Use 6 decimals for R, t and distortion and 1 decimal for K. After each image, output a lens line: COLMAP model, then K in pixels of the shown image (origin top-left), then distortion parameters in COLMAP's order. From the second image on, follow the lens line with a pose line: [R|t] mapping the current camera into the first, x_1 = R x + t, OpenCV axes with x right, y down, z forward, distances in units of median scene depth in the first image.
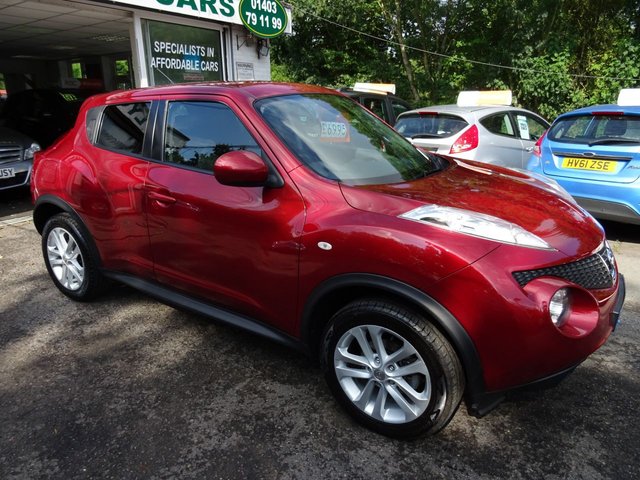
lens RADIAL K [[443.9, 0, 322.5], [0, 443.9, 236.2], [0, 0, 1]] dist [0.006932, -0.011455]
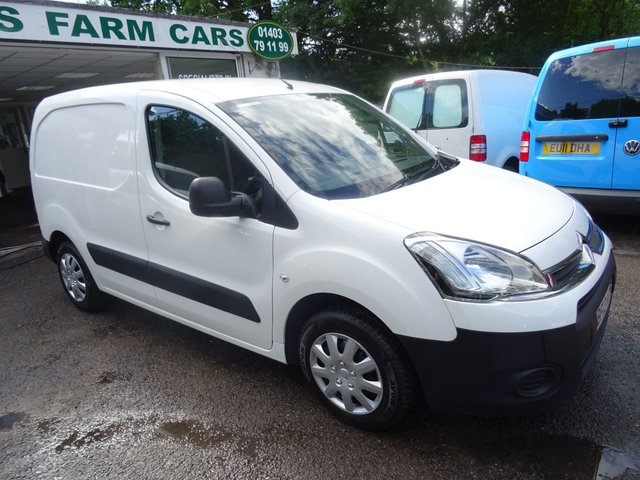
lens RADIAL K [[443.9, 0, 322.7], [0, 443.9, 239.3], [0, 0, 1]] dist [0.006932, -0.011455]
pose [[0.993166, -0.064759, -0.097093, 0.073220], [0.063249, 0.997825, -0.018549, 0.028442], [0.098083, 0.012281, 0.995102, -0.092544]]
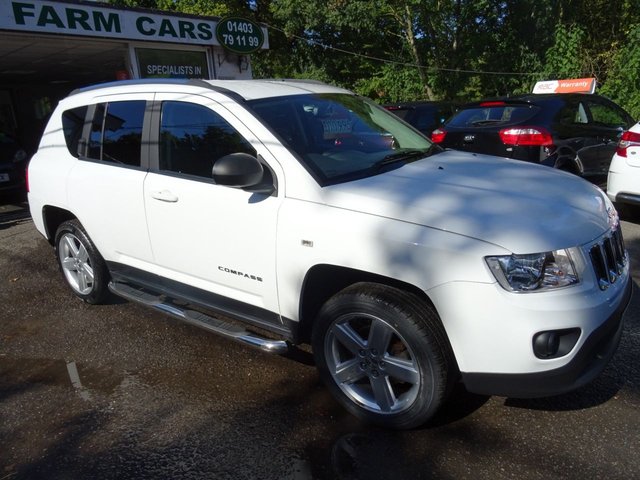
lens RADIAL K [[443.9, 0, 324.3], [0, 443.9, 238.5], [0, 0, 1]] dist [0.006932, -0.011455]
pose [[0.993951, -0.022331, -0.107532, 0.198887], [0.021898, 0.999747, -0.005207, 0.046749], [0.107621, 0.002821, 0.994188, -0.135465]]
